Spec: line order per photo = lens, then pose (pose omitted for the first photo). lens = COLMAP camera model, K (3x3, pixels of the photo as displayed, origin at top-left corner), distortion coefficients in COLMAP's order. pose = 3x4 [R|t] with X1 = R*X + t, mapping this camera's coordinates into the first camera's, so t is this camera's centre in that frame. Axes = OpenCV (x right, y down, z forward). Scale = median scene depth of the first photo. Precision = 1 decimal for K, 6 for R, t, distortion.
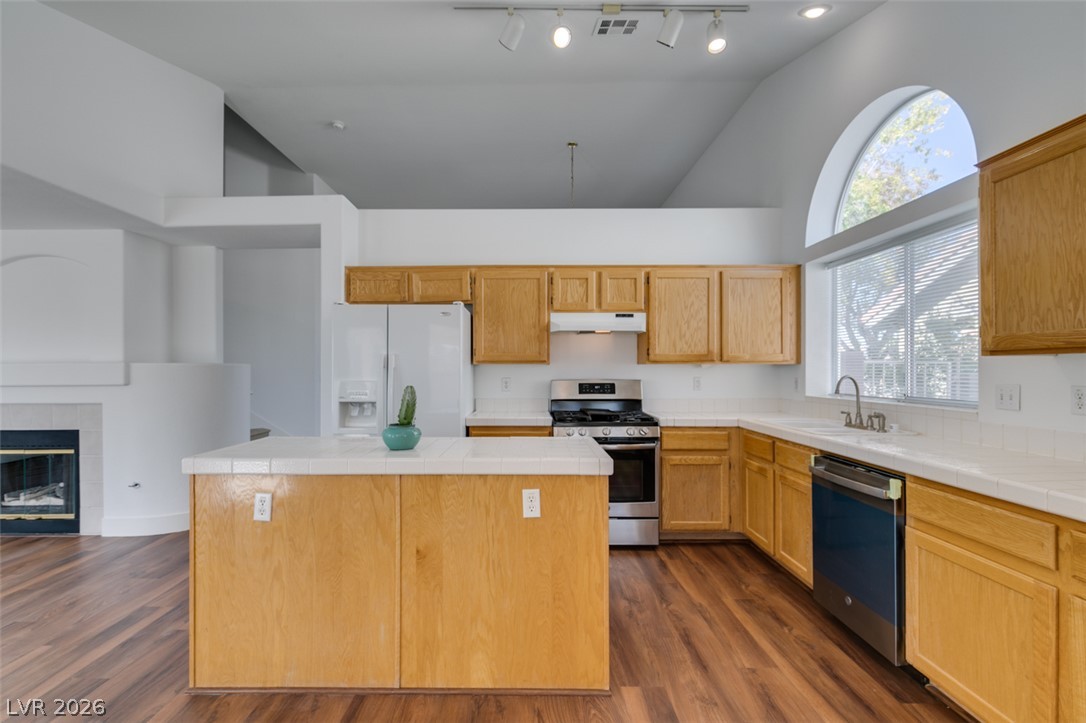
lens RADIAL K [[503.7, 0, 531.2], [0, 503.7, 364.3], [0, 0, 1]] dist [-0.001769, -0.000181]
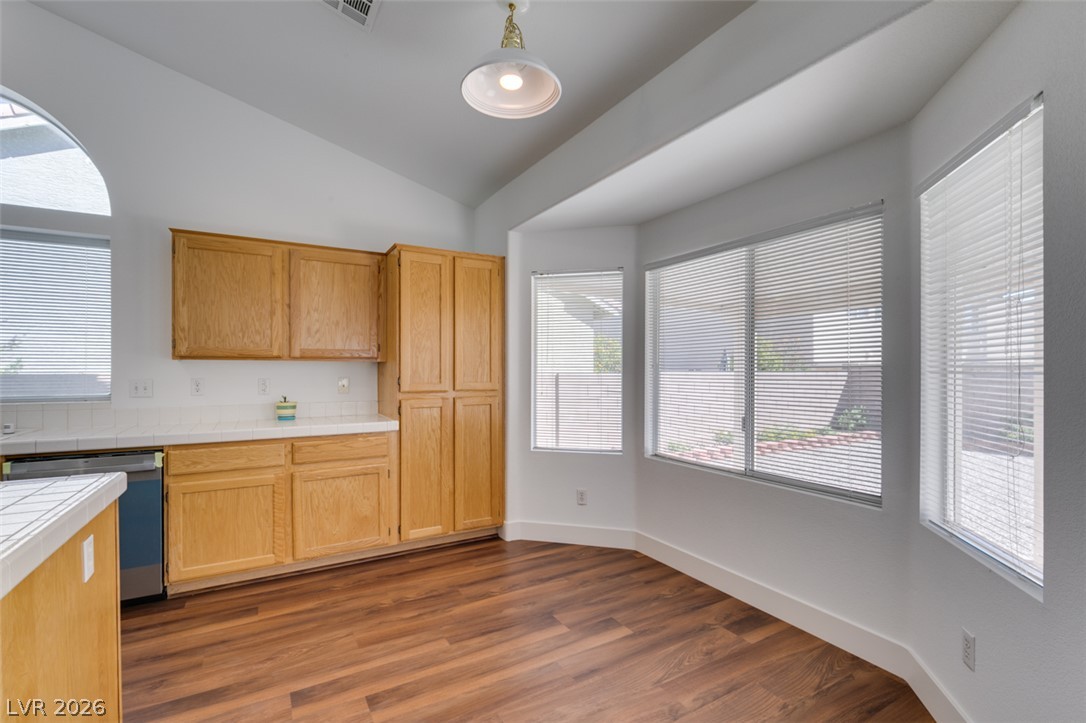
lens RADIAL K [[493.0, 0, 542.1], [0, 493.0, 371.7], [0, 0, 1]] dist [0.000786, 0.000113]
pose [[-0.508190, 0.000461, 0.861245, -0.486406], [-0.006871, 0.999966, -0.004590, 0.009843], [-0.861217, -0.008251, -0.508170, 0.434415]]
